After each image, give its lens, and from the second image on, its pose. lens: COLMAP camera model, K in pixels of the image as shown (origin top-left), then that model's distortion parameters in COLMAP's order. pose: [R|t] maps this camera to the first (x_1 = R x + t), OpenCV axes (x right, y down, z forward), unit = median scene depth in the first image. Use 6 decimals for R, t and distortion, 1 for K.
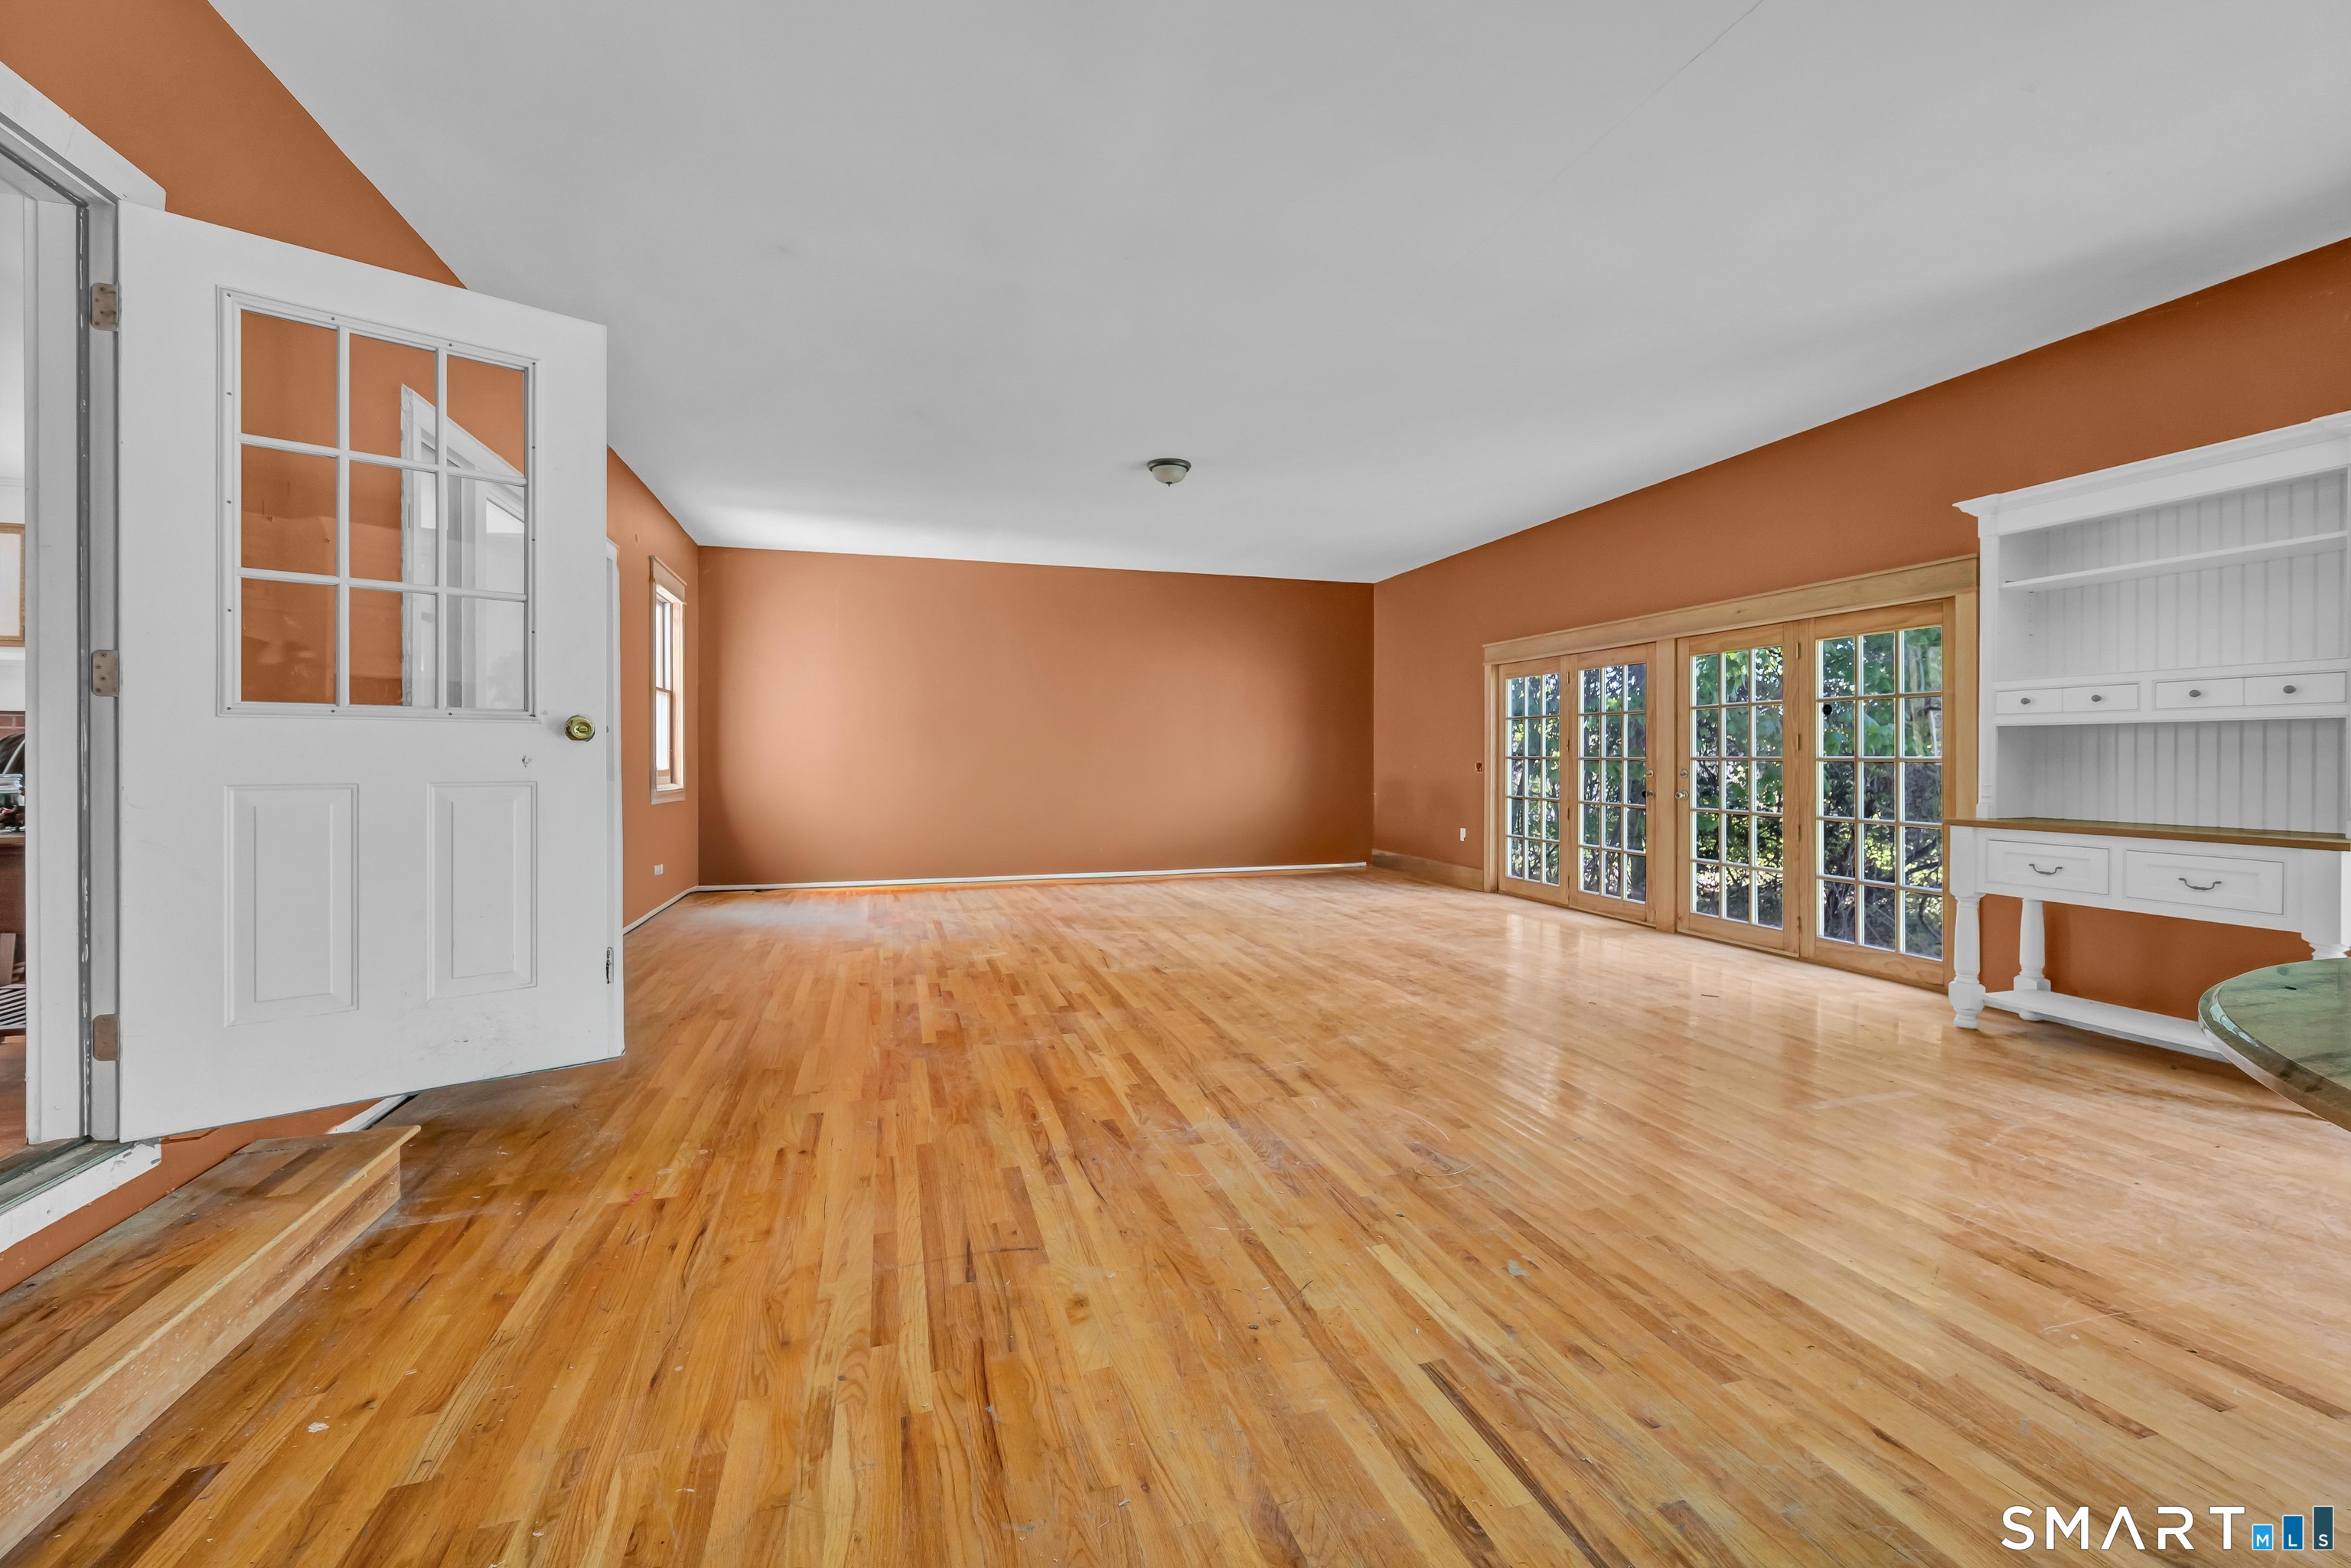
lens RADIAL K [[952.0, 0, 1174.8], [0, 952.0, 751.7], [0, 0, 1]] dist [0.000132, -0.000272]
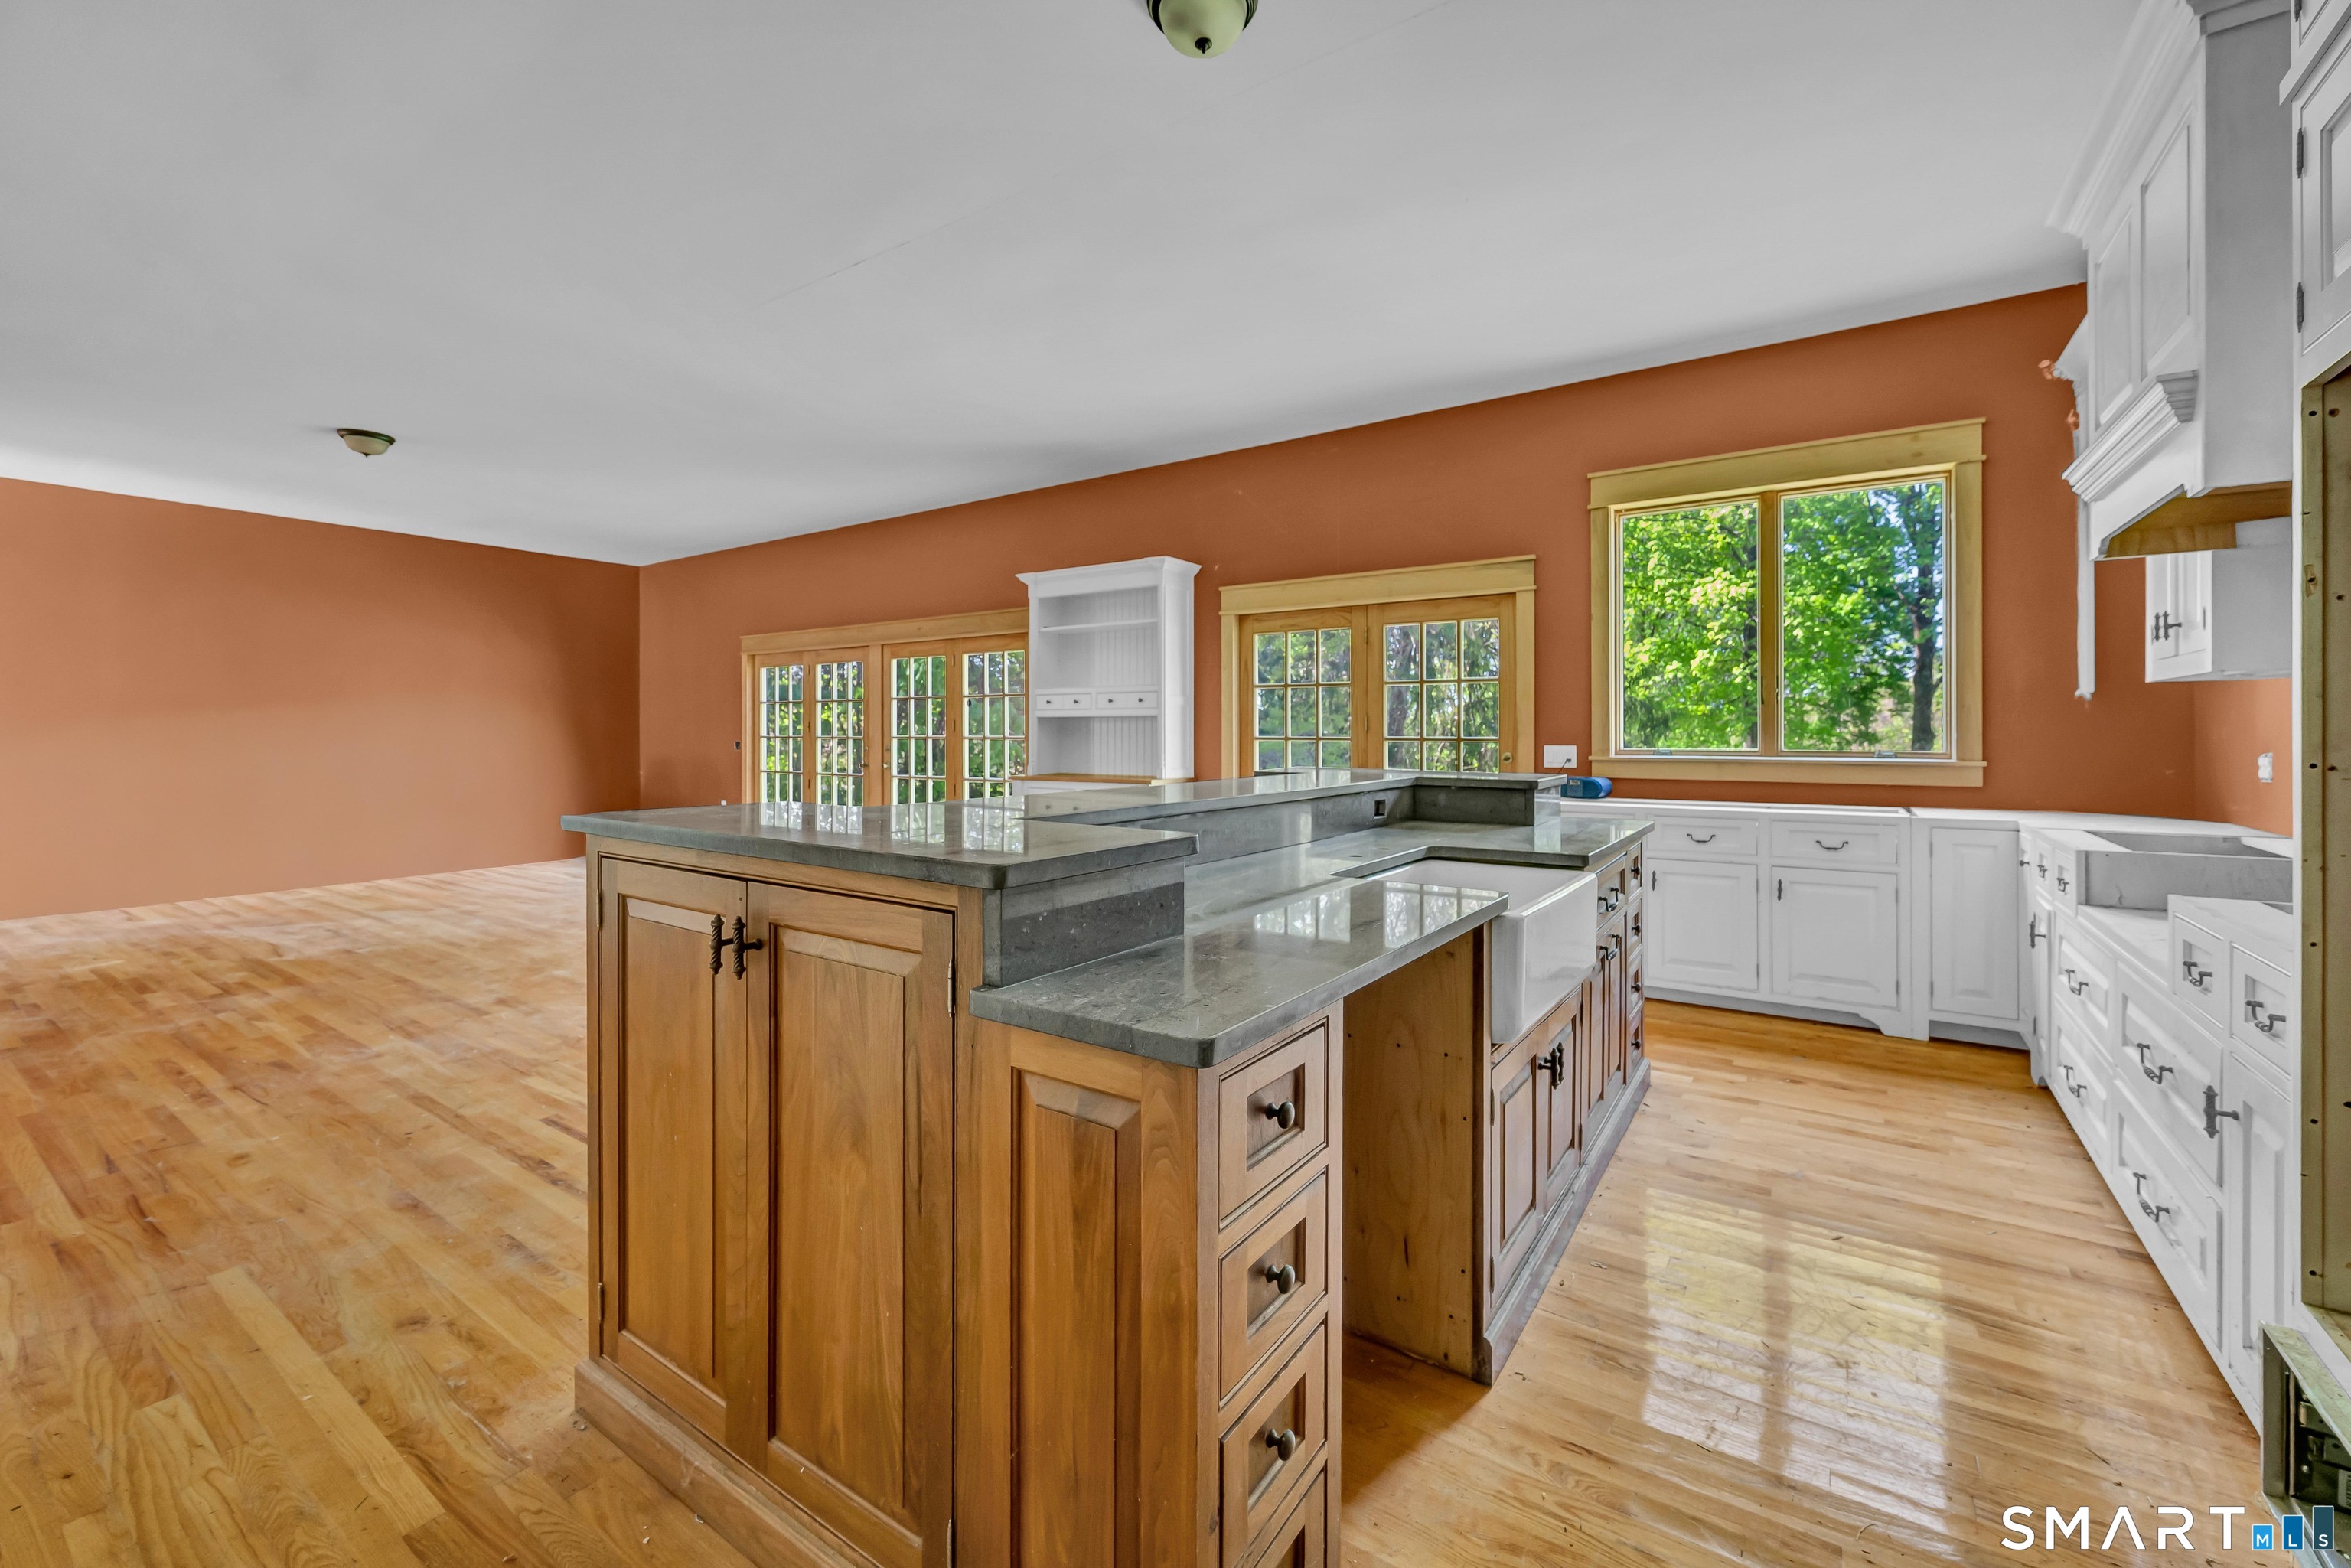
lens RADIAL K [[958.5, 0, 1177.1], [0, 958.5, 737.1], [0, 0, 1]] dist [-0.000882, 0.000394]
pose [[0.780043, -0.001003, 0.625725, 0.059940], [-0.002920, 0.999982, 0.005243, -0.003355], [-0.625719, -0.005917, 0.780026, -0.613545]]
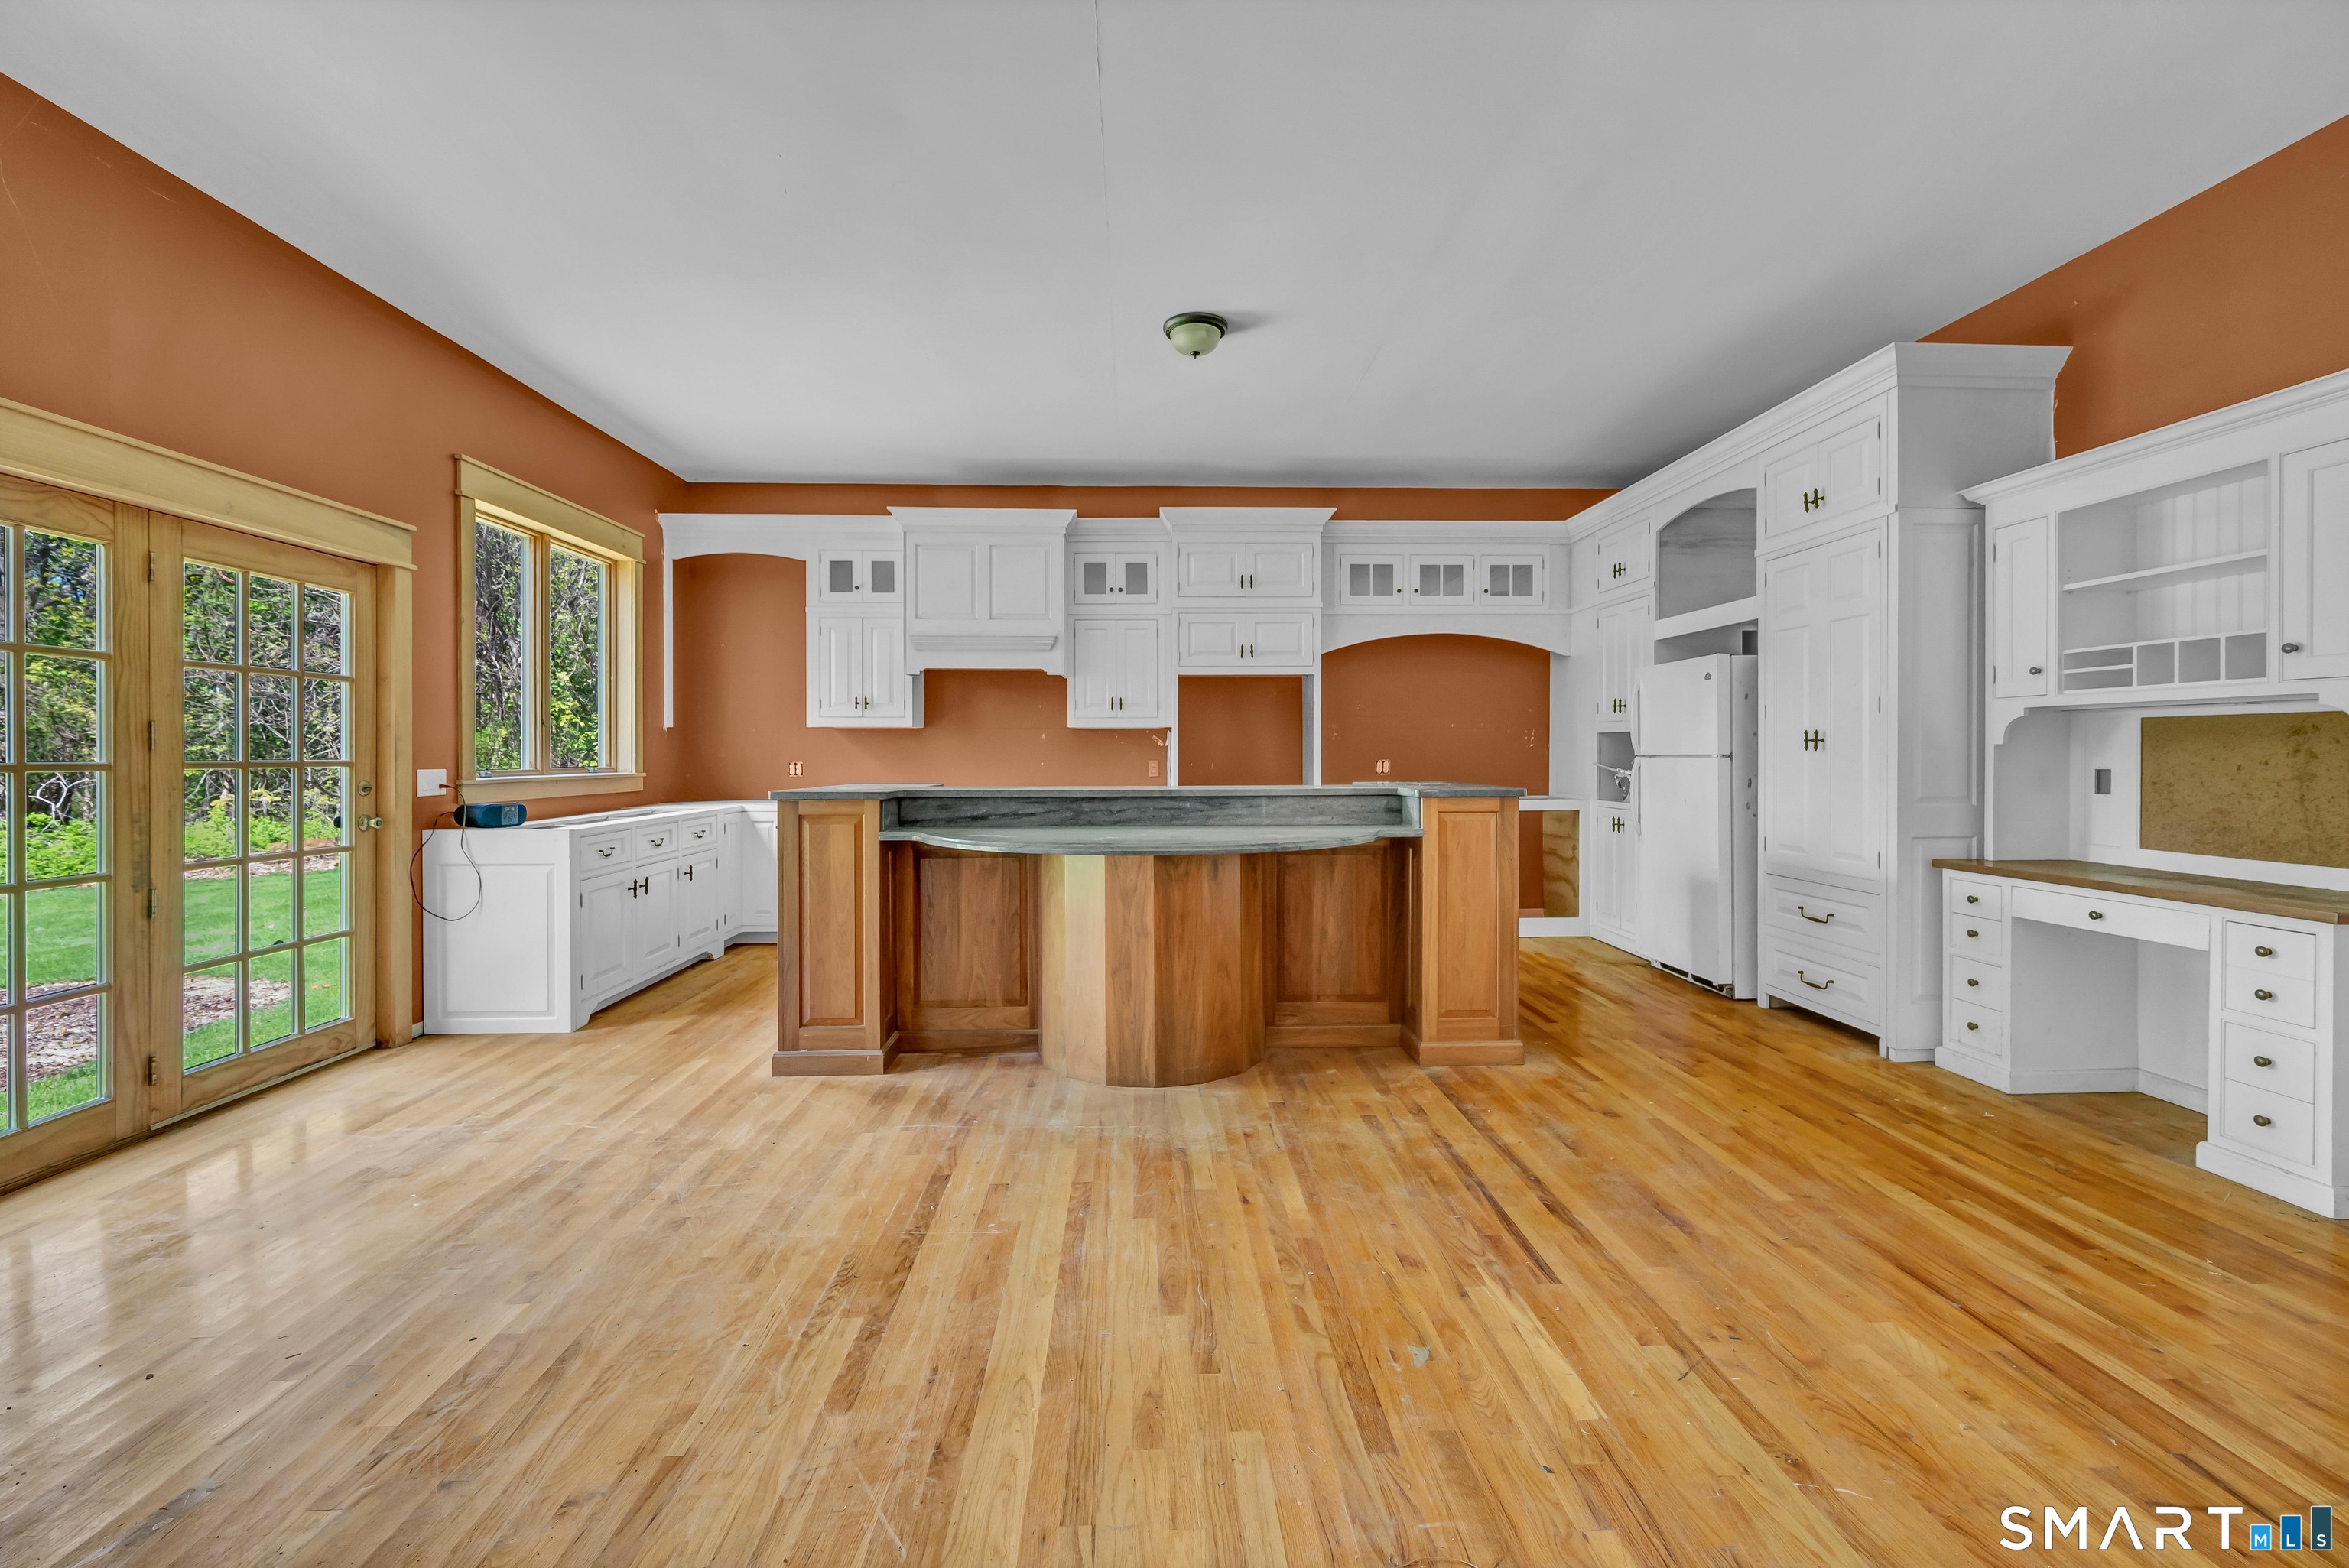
lens RADIAL K [[942.3, 0, 1179.5], [0, 942.3, 757.1], [0, 0, 1]] dist [-0.003278, -0.000114]
pose [[-0.969332, 0.003119, 0.245737, 0.285131], [0.003791, 0.999990, 0.002263, 0.002978], [-0.245728, 0.003126, -0.969334, 1.491266]]
